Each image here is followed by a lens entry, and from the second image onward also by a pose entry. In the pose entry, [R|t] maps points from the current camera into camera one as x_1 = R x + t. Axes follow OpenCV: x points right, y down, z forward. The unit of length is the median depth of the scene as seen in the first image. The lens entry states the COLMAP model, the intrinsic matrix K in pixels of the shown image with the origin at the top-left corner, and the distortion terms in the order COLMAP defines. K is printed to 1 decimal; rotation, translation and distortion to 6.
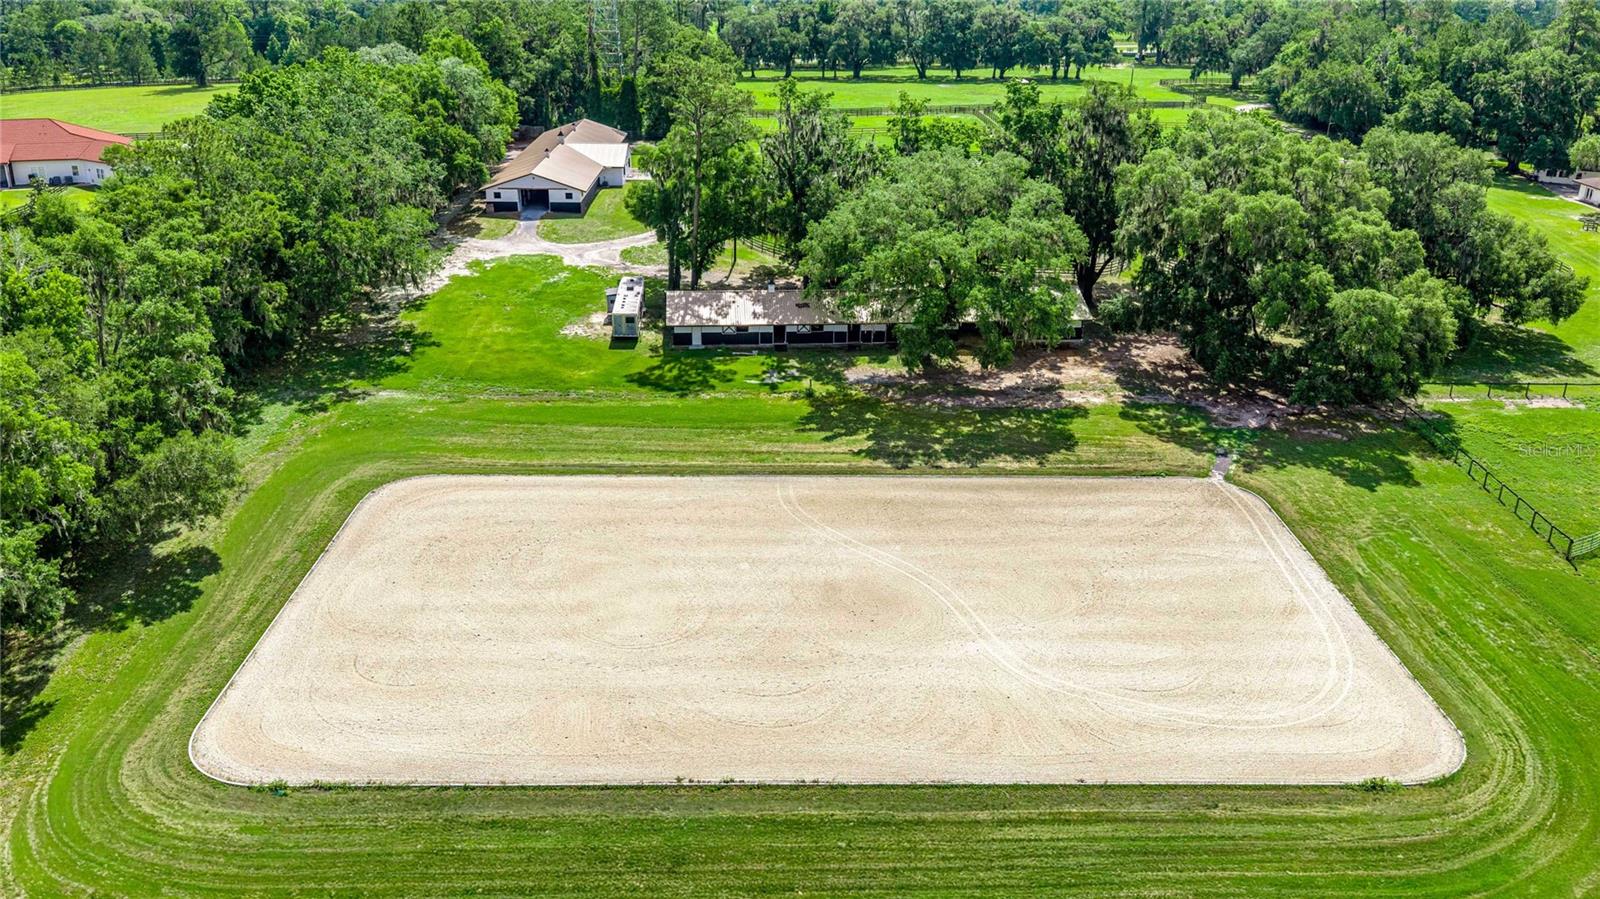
lens RADIAL K [[1335.6, 0, 806.6], [0, 1335.6, 446.4], [0, 0, 1]] dist [0.006275, -0.001636]
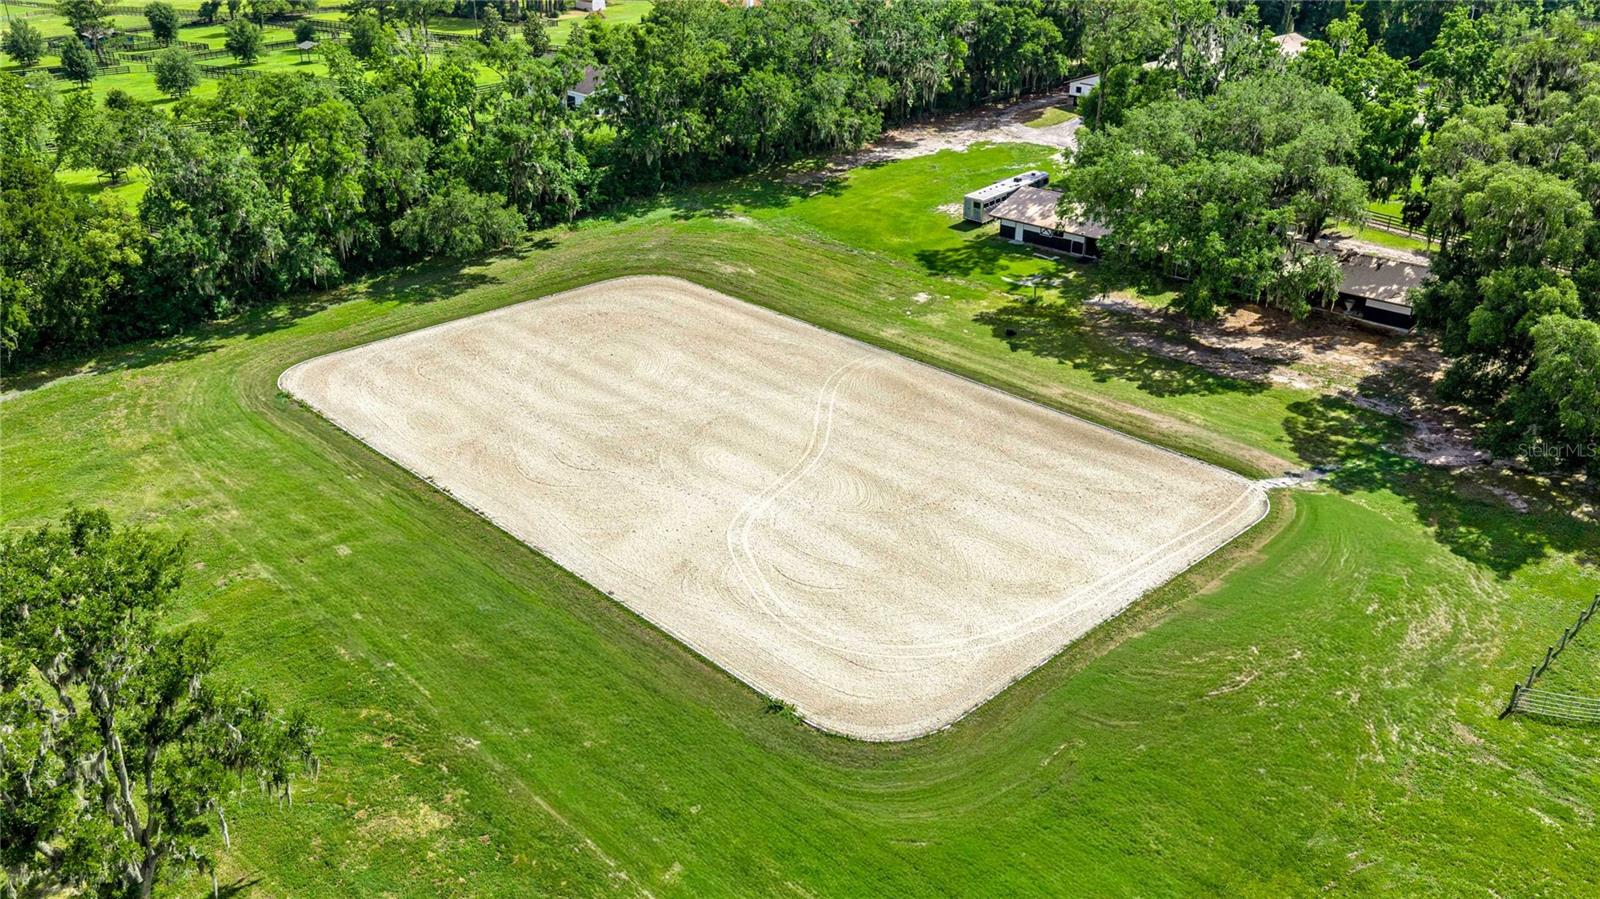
lens RADIAL K [[1335.6, 0, 802.8], [0, 1335.6, 452.6], [0, 0, 1]] dist [0.006275, -0.001636]
pose [[0.690516, 0.304912, -0.655909, 0.509567], [-0.262334, 0.950636, 0.165747, -0.046006], [0.674069, 0.057616, 0.736418, 0.135854]]
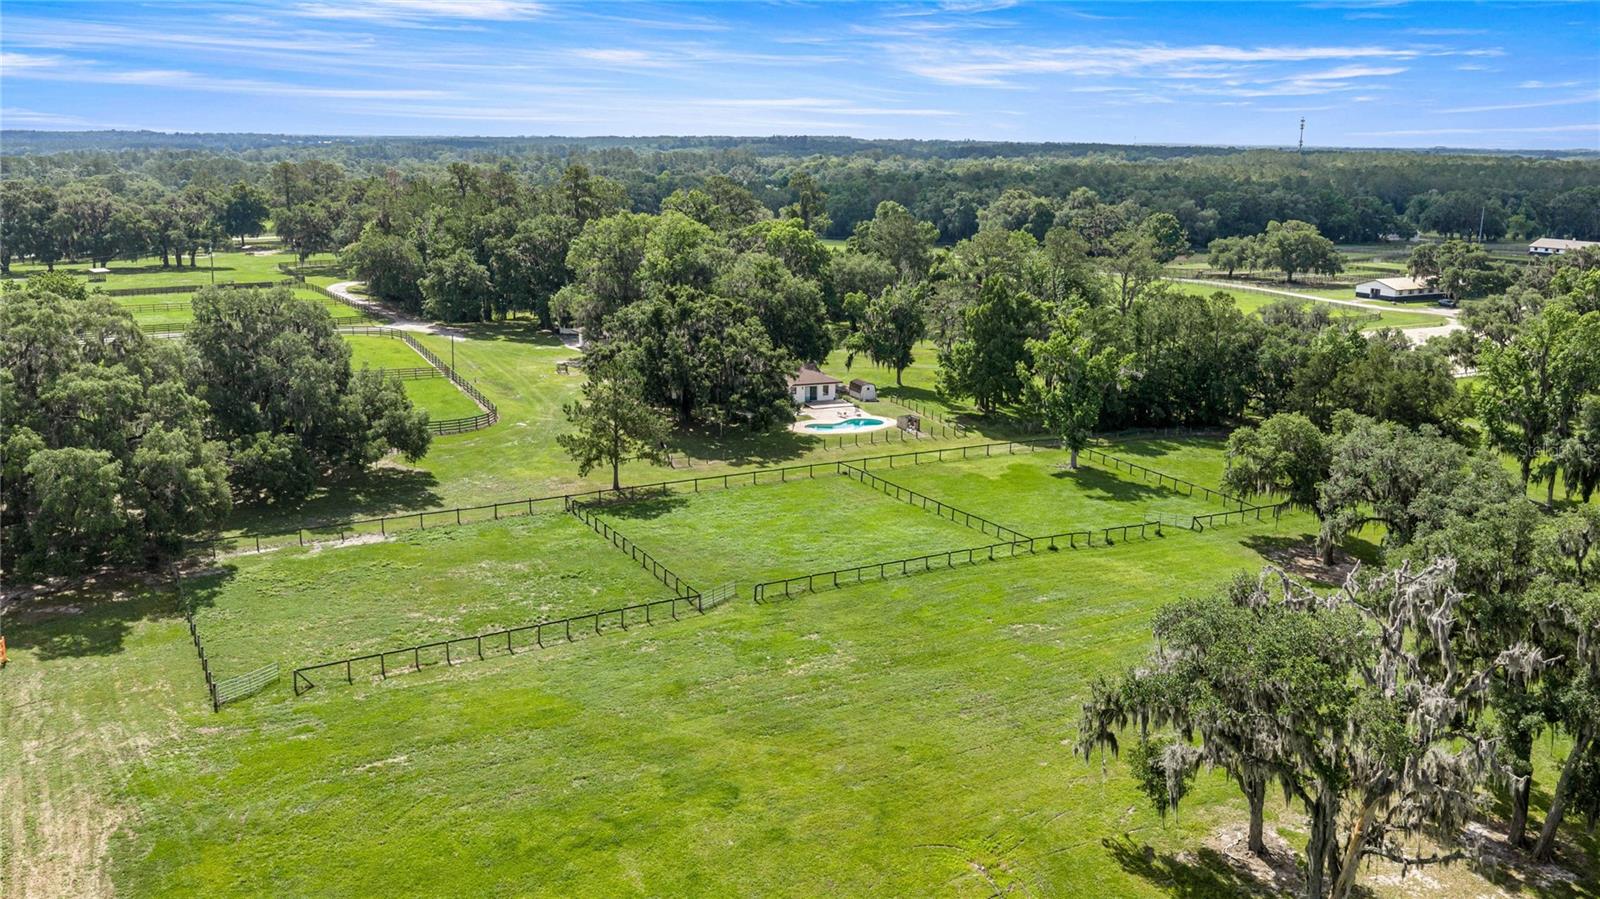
lens RADIAL K [[1335.6, 0, 771.4], [0, 1335.6, 451.7], [0, 0, 1]] dist [0.006275, -0.001636]
pose [[0.889848, -0.109068, 0.443030, 0.359550], [0.167846, 0.981169, -0.095576, 0.044923], [-0.424263, 0.159409, 0.891398, -0.024917]]
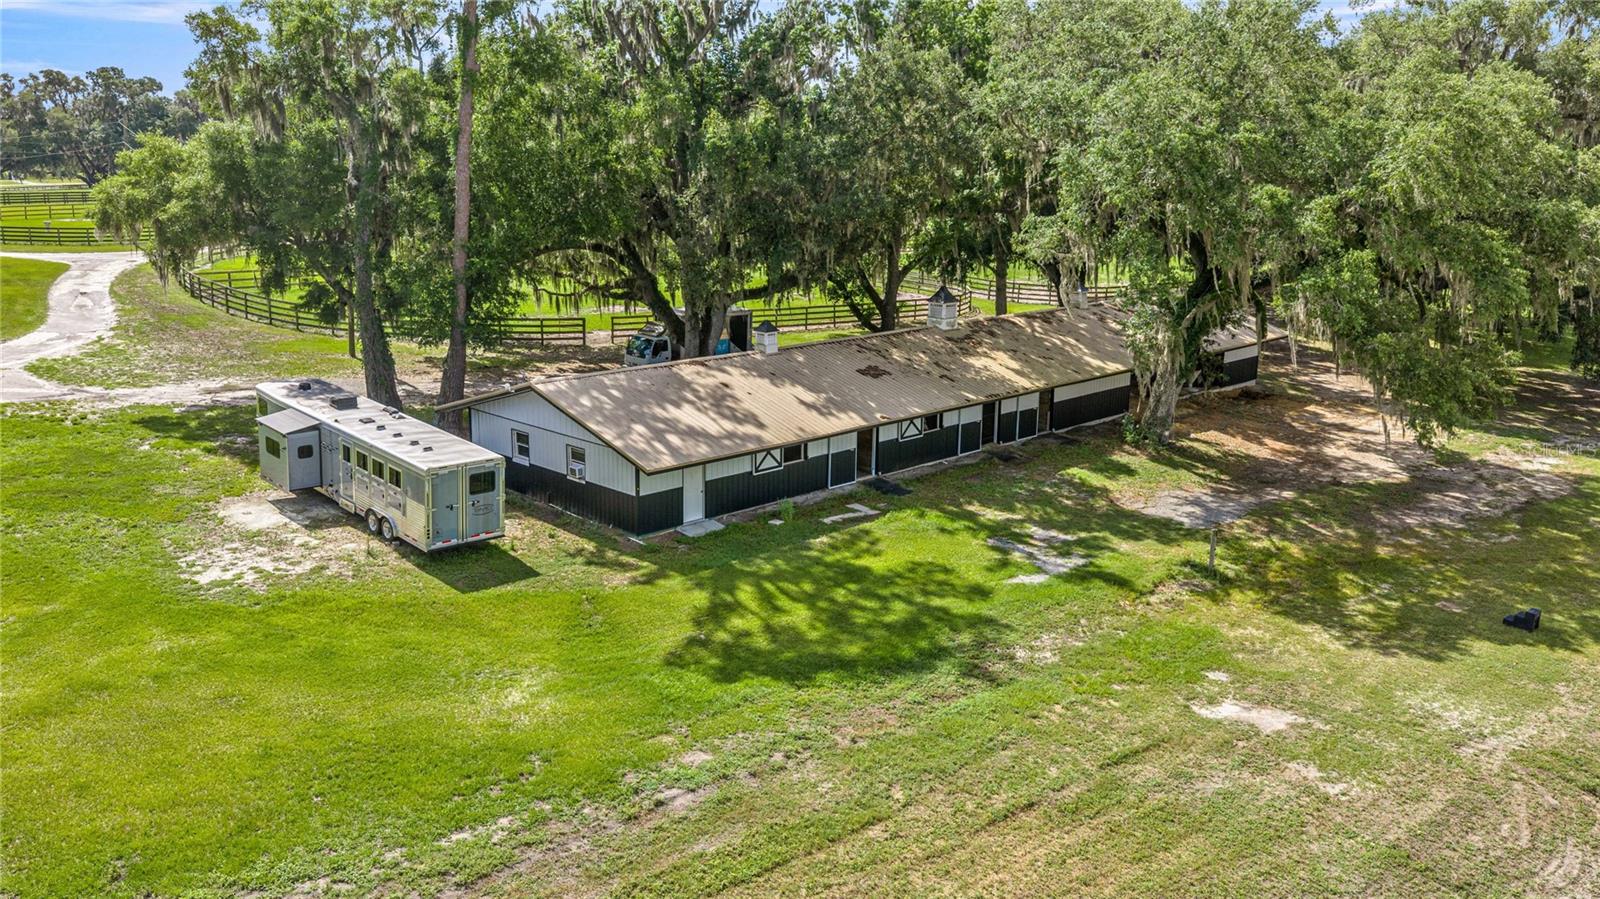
lens RADIAL K [[1335.6, 0, 800.6], [0, 1335.6, 448.6], [0, 0, 1]] dist [0.006275, -0.001636]
pose [[0.765963, -0.149240, 0.625322, -0.258672], [0.230821, 0.971667, -0.050836, -0.068710], [-0.600018, 0.183276, 0.778709, 0.707356]]
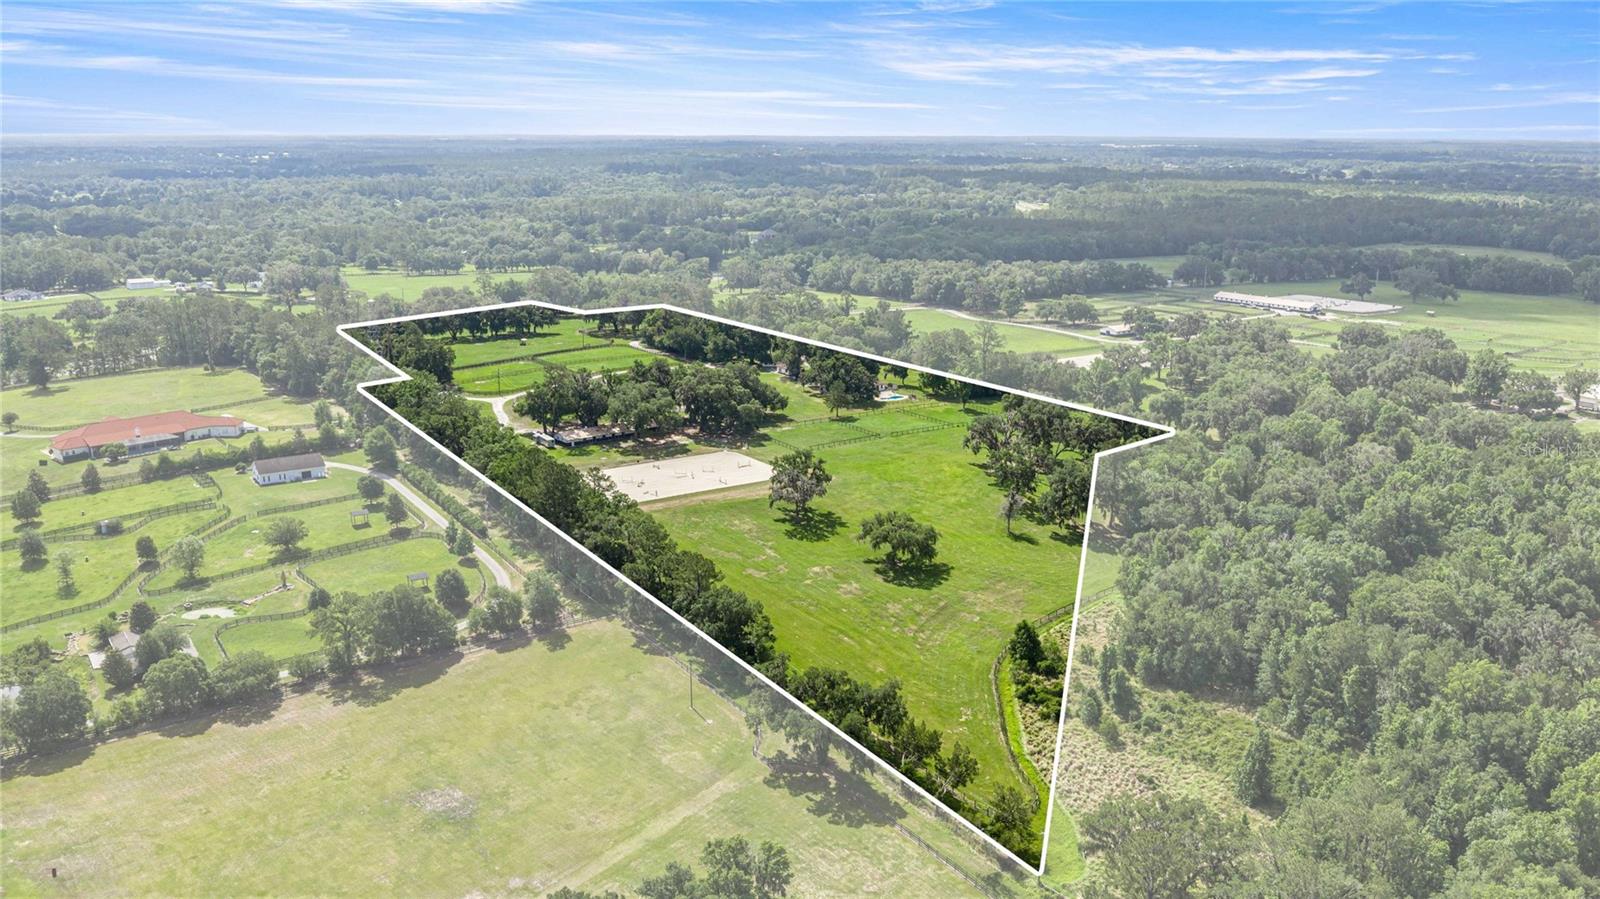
lens RADIAL K [[1335.6, 0, 809.5], [0, 1335.6, 450.0], [0, 0, 1]] dist [0.006275, -0.001636]
pose [[0.840924, -0.137750, 0.523327, -1.344638], [0.205062, 0.976053, -0.072593, 0.303302], [-0.500795, 0.168360, 0.849034, -2.182069]]
